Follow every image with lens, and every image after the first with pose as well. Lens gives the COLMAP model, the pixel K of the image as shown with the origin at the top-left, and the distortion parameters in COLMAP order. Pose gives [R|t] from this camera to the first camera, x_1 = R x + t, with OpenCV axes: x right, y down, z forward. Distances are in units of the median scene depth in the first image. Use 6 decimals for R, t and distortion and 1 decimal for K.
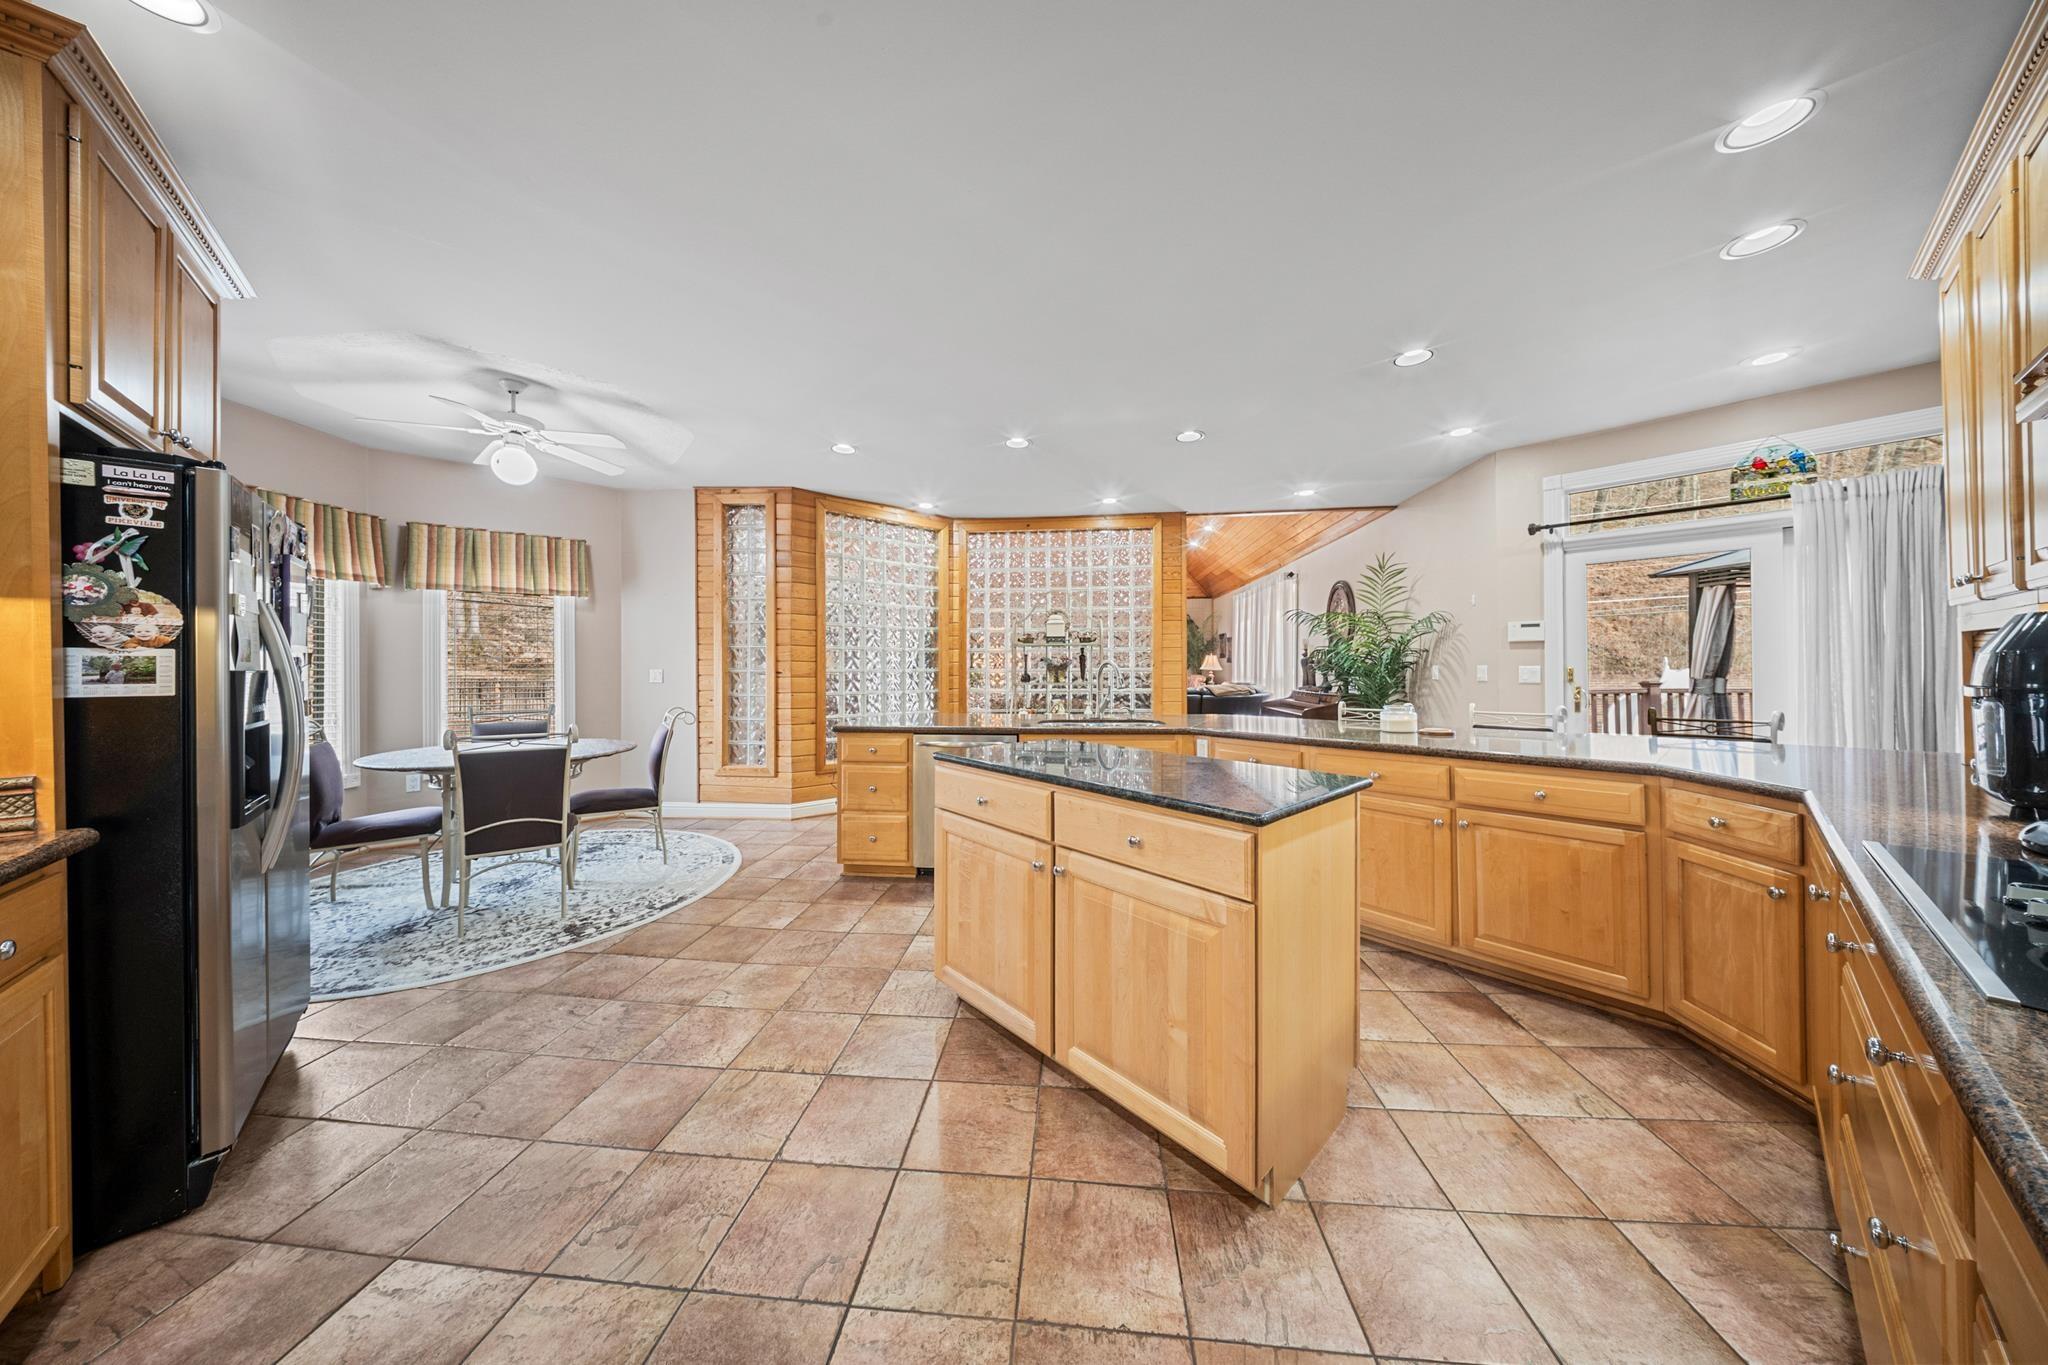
lens RADIAL K [[602.8, 0, 1022.5], [0, 602.8, 677.5], [0, 0, 1]] dist [-0.001215, -0.000110]
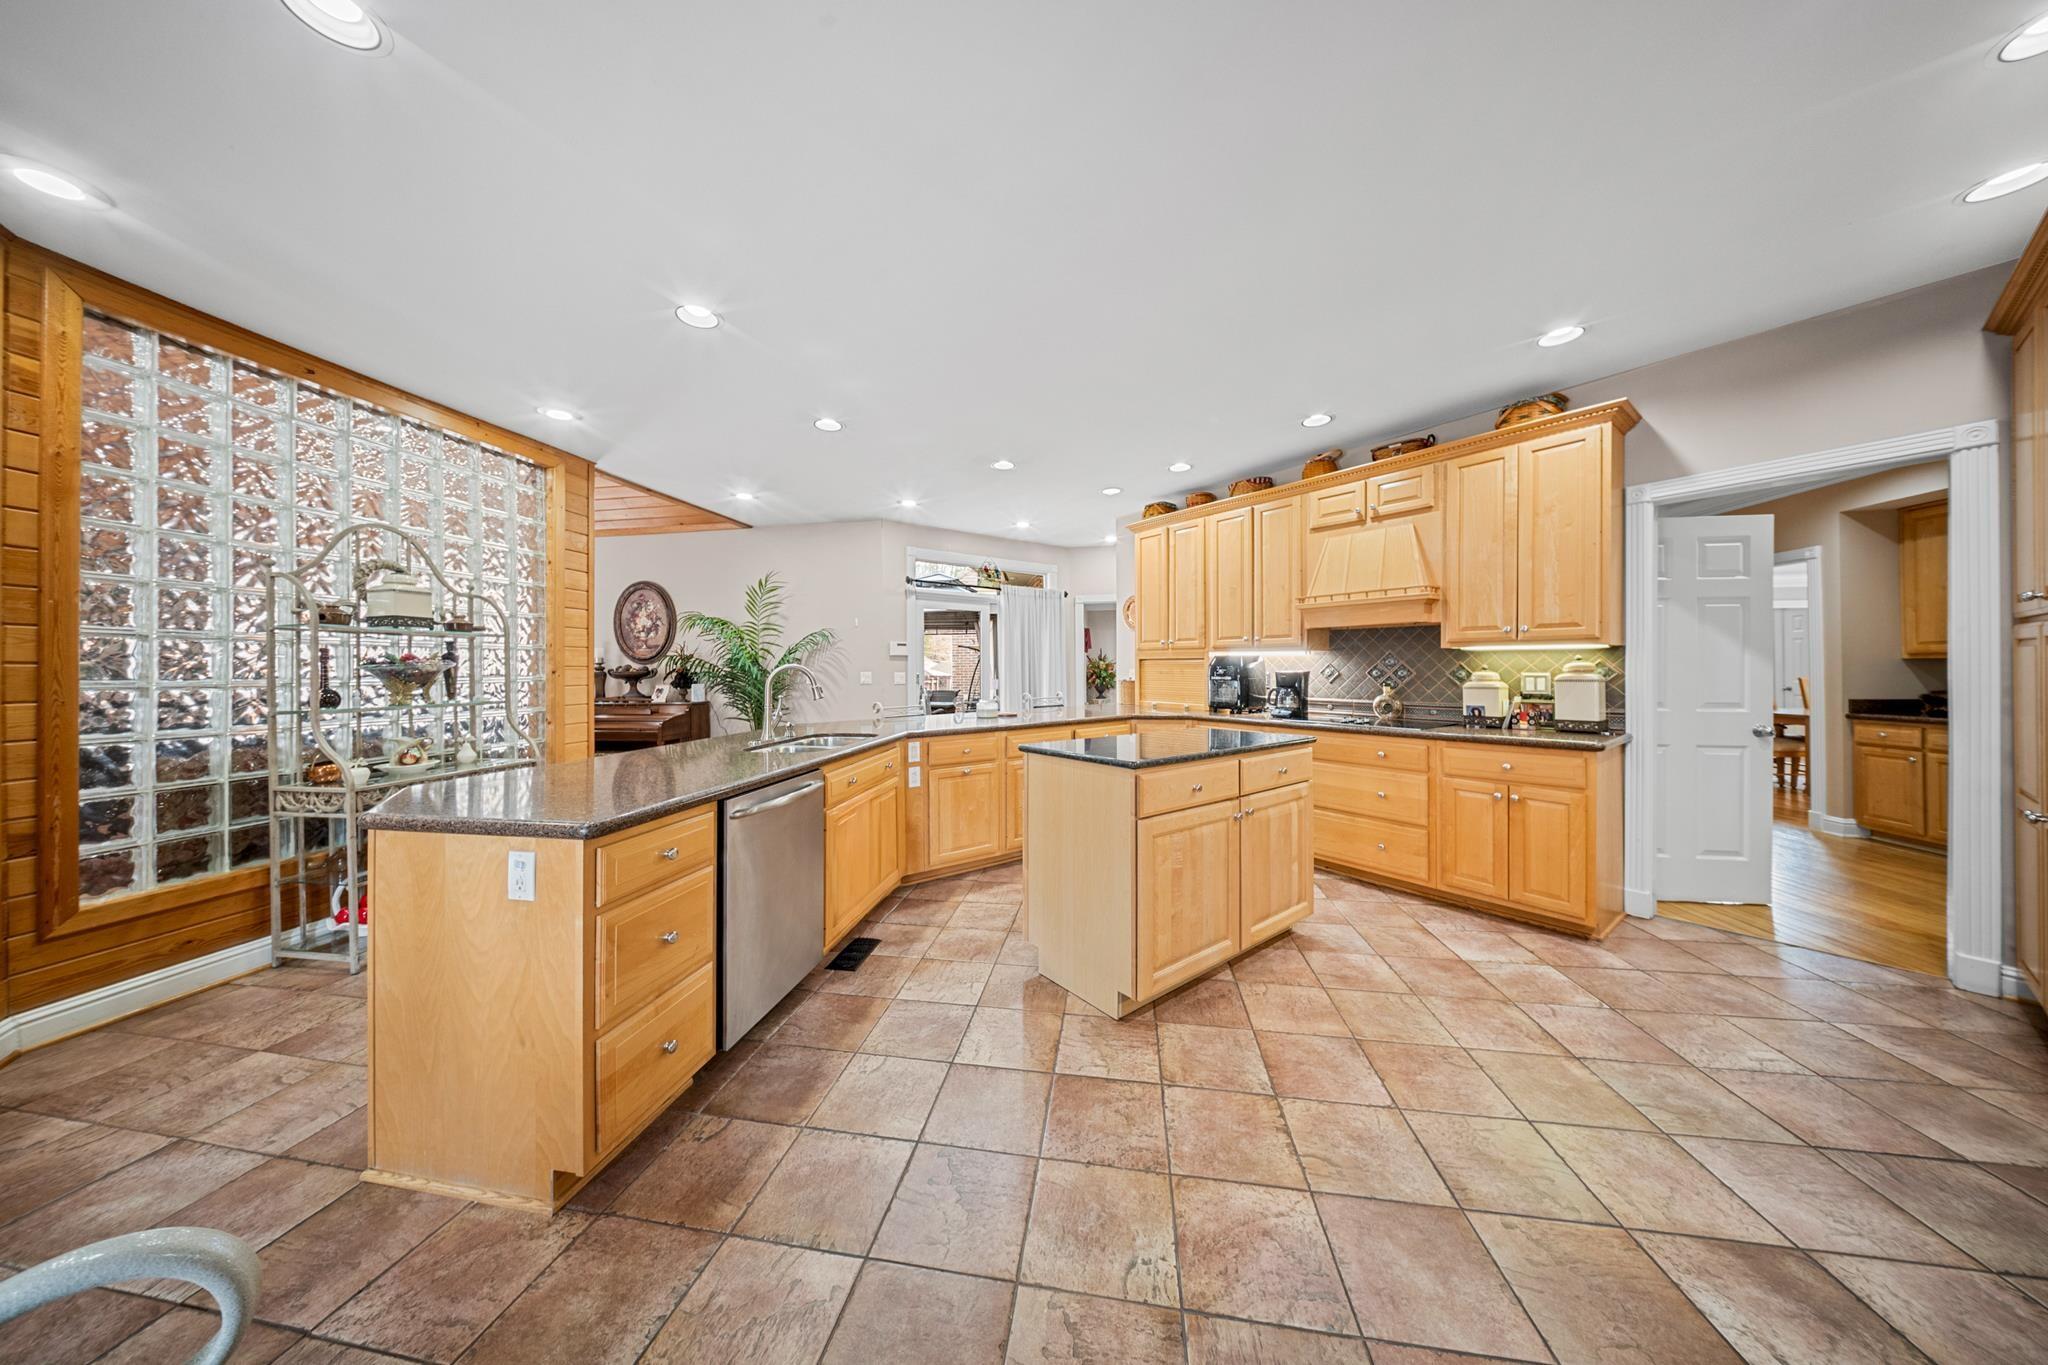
lens RADIAL K [[602.8, 0, 1022.5], [0, 602.8, 677.5], [0, 0, 1]] dist [-0.001215, -0.000110]
pose [[0.074544, -0.007707, 0.997188, -0.615608], [0.022916, 0.999719, 0.006014, -0.009334], [-0.996954, 0.022403, 0.074700, 0.622257]]
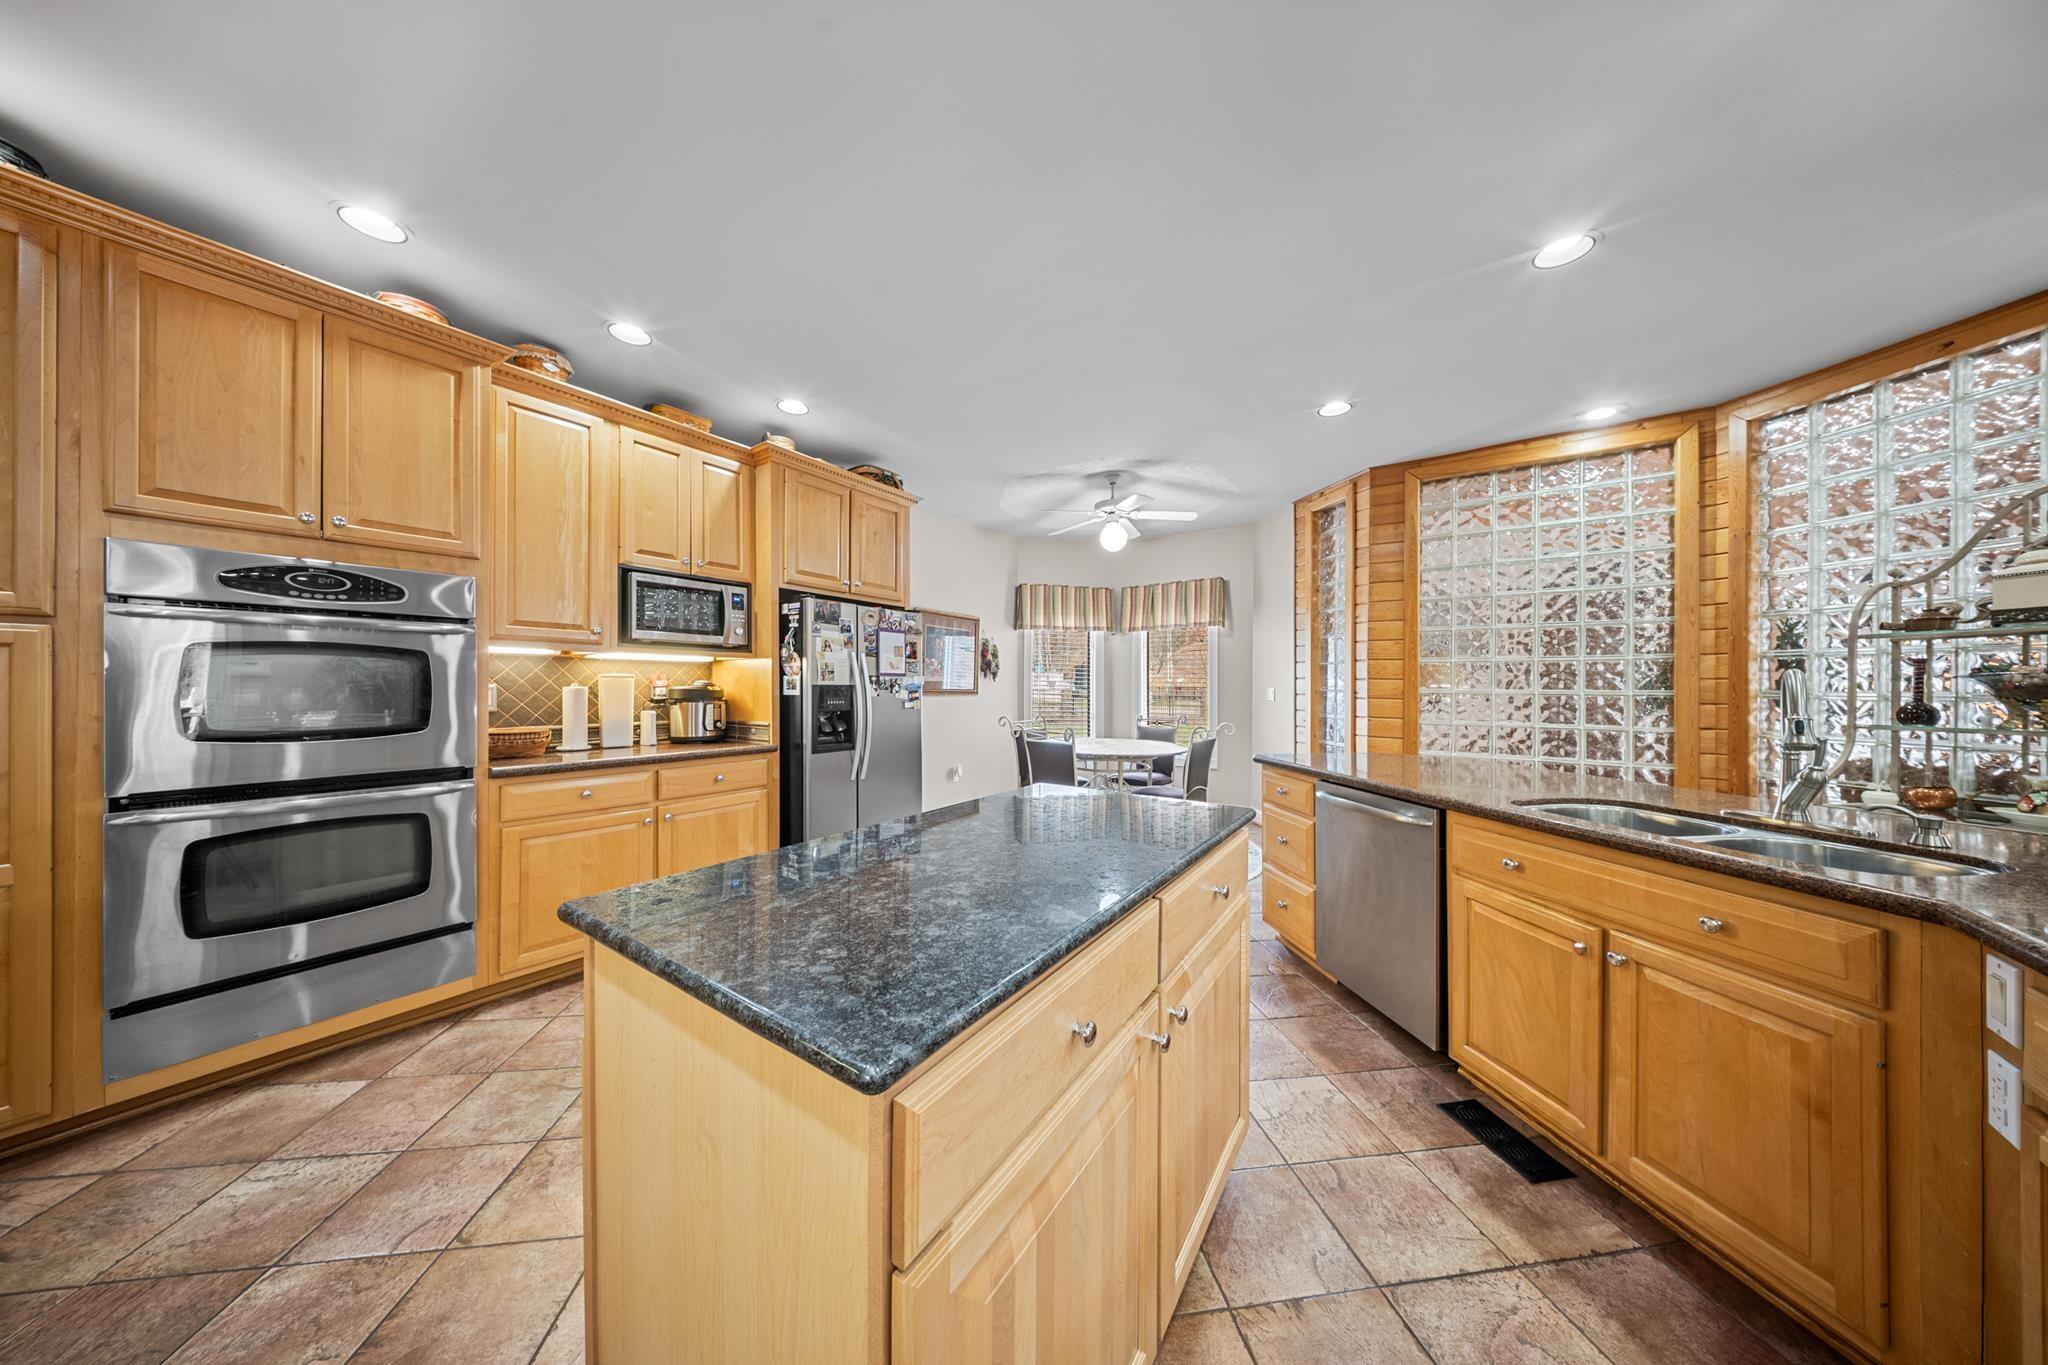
lens RADIAL K [[602.8, 0, 1022.5], [0, 602.8, 677.5], [0, 0, 1]] dist [-0.001215, -0.000110]
pose [[0.232484, -0.007595, -0.972571, 0.379359], [-0.023097, 0.999644, -0.013327, -0.009660], [0.972326, 0.025562, 0.232226, 0.434584]]
